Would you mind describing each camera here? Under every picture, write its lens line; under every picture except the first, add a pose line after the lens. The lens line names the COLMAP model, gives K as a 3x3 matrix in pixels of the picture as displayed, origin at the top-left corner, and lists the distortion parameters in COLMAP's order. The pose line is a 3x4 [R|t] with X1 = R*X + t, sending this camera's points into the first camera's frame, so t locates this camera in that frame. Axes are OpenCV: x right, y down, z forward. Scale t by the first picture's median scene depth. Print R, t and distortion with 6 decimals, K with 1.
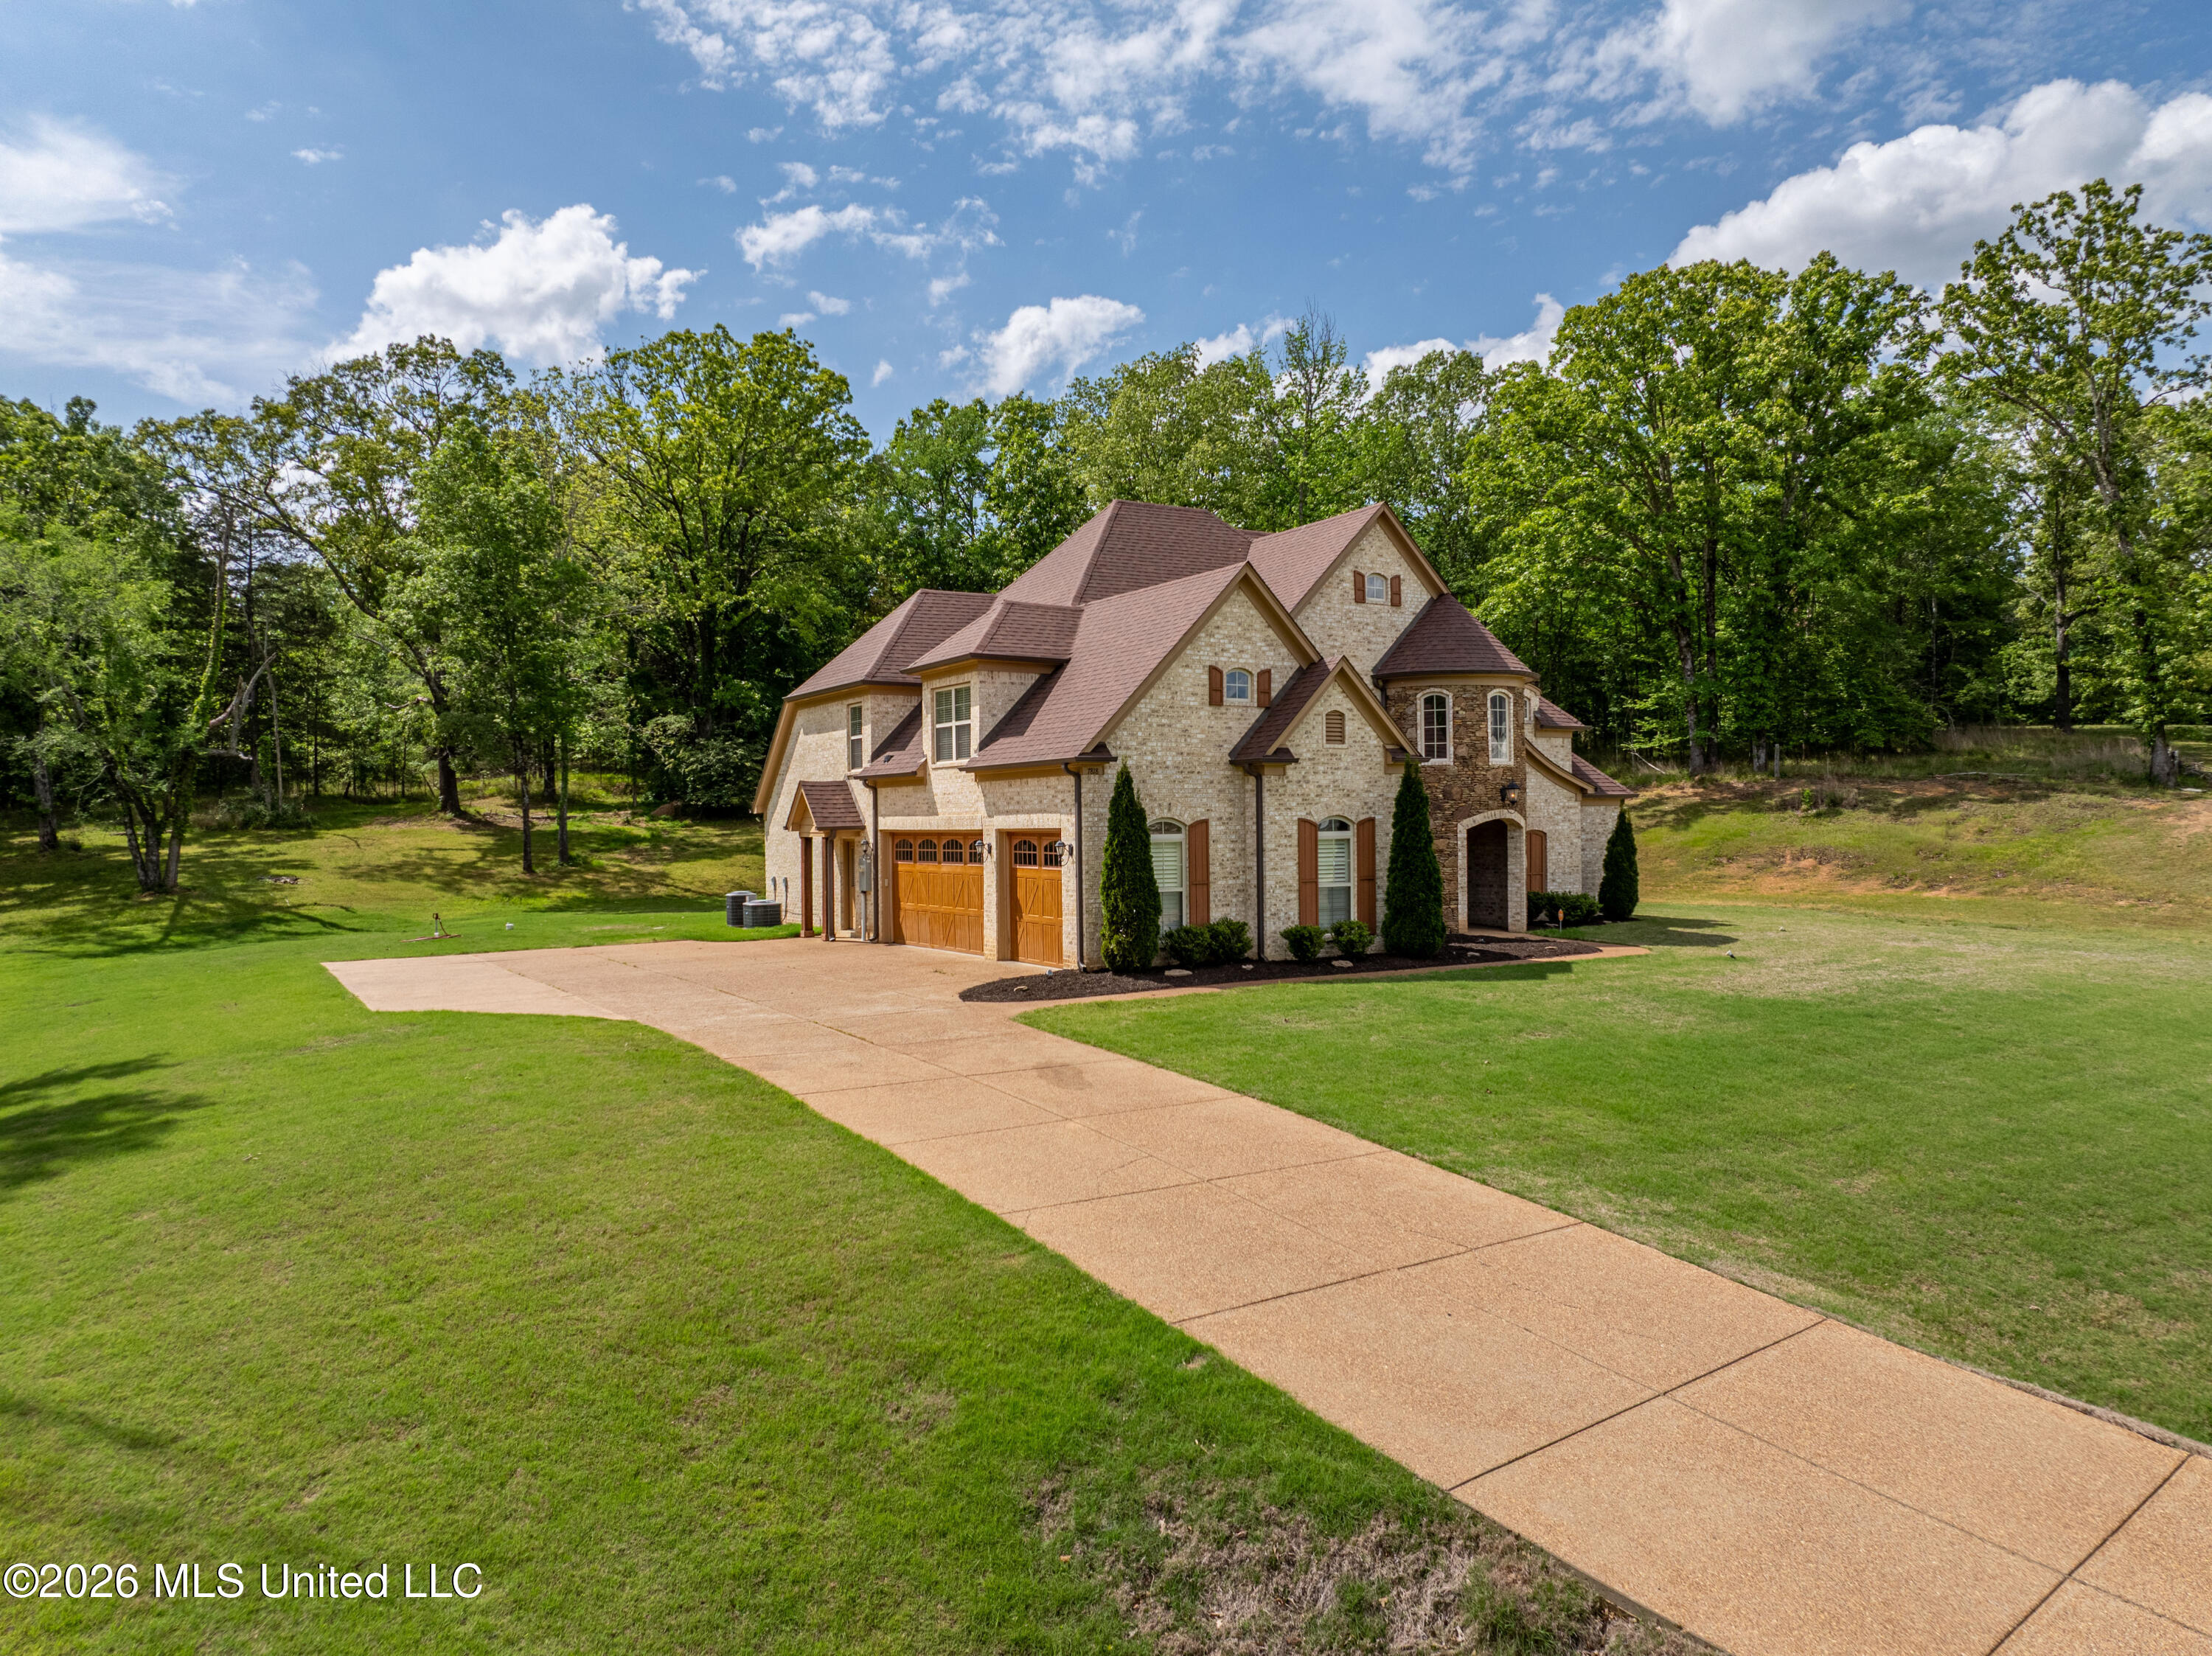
lens RADIAL K [[1562.3, 0, 1098.1], [0, 1562.3, 841.6], [0, 0, 1]] dist [-0.045372, 0.010797]
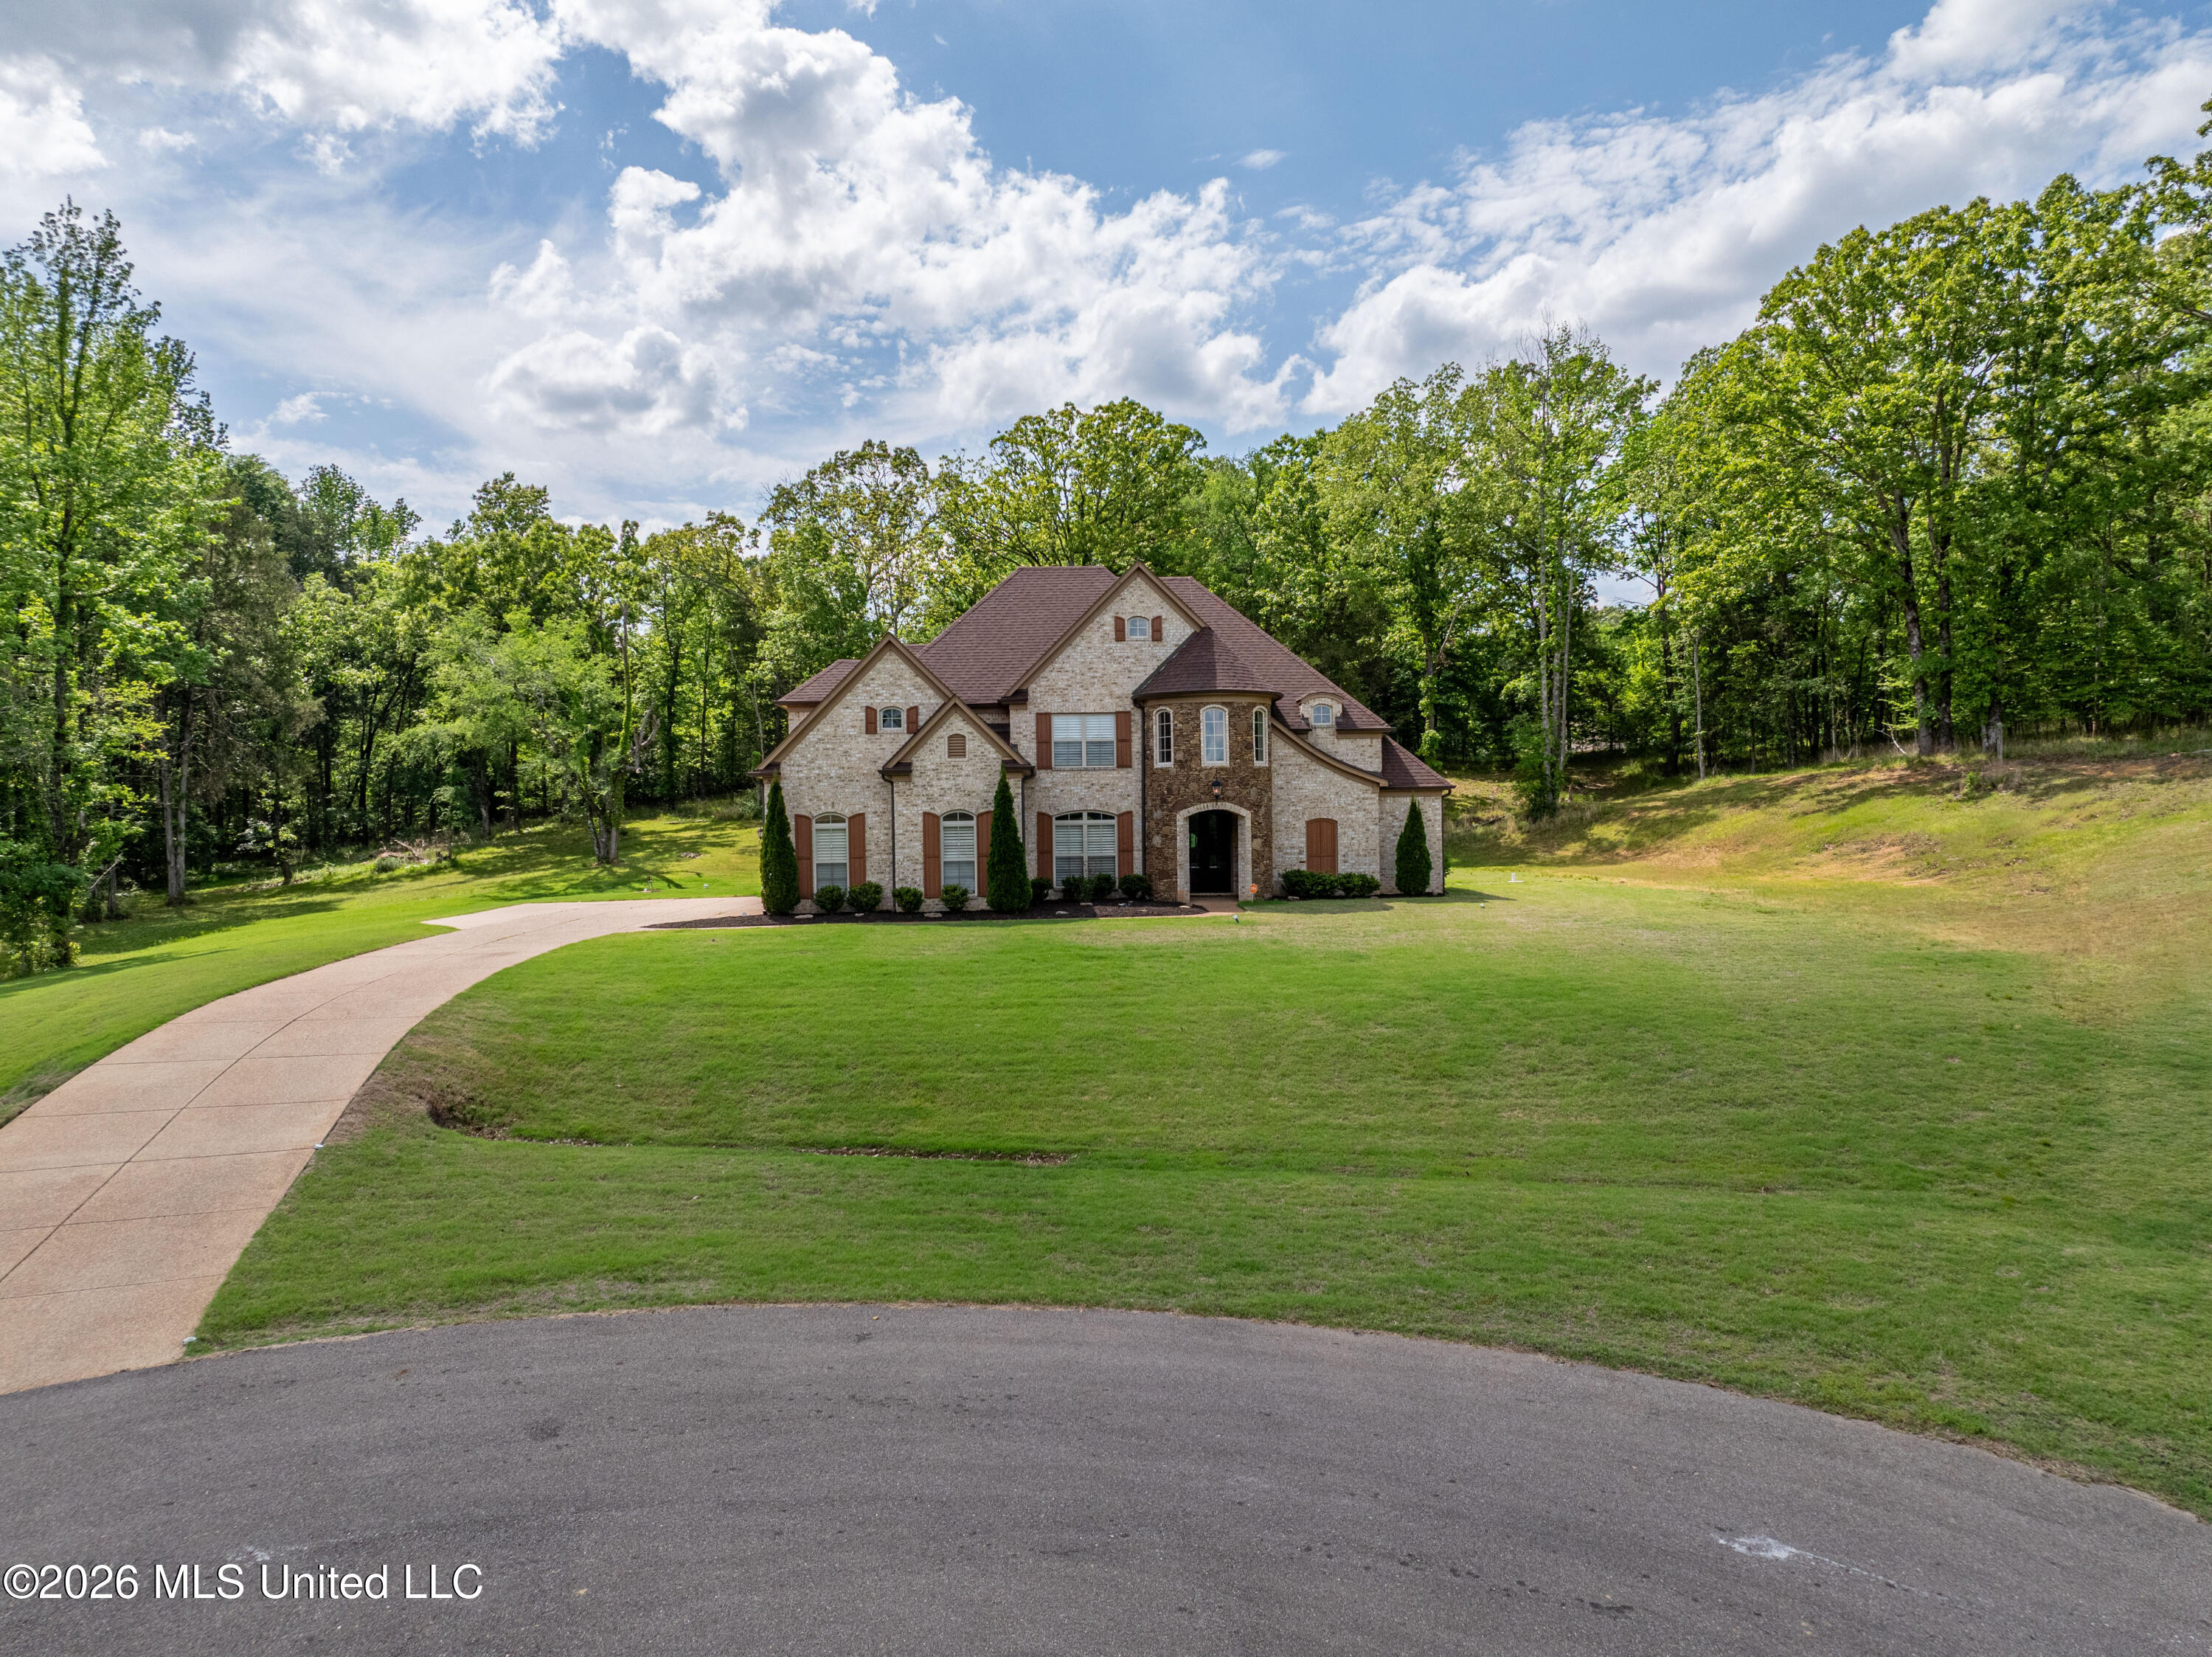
lens RADIAL K [[1562.6, 0, 1104.4], [0, 1562.6, 830.7], [0, 0, 1]] dist [-0.045372, 0.010797]
pose [[0.875471, 0.000694, -0.483270, 0.784841], [0.000125, 0.999999, 0.001664, -0.000266], [0.483270, -0.001517, 0.875470, -0.125968]]
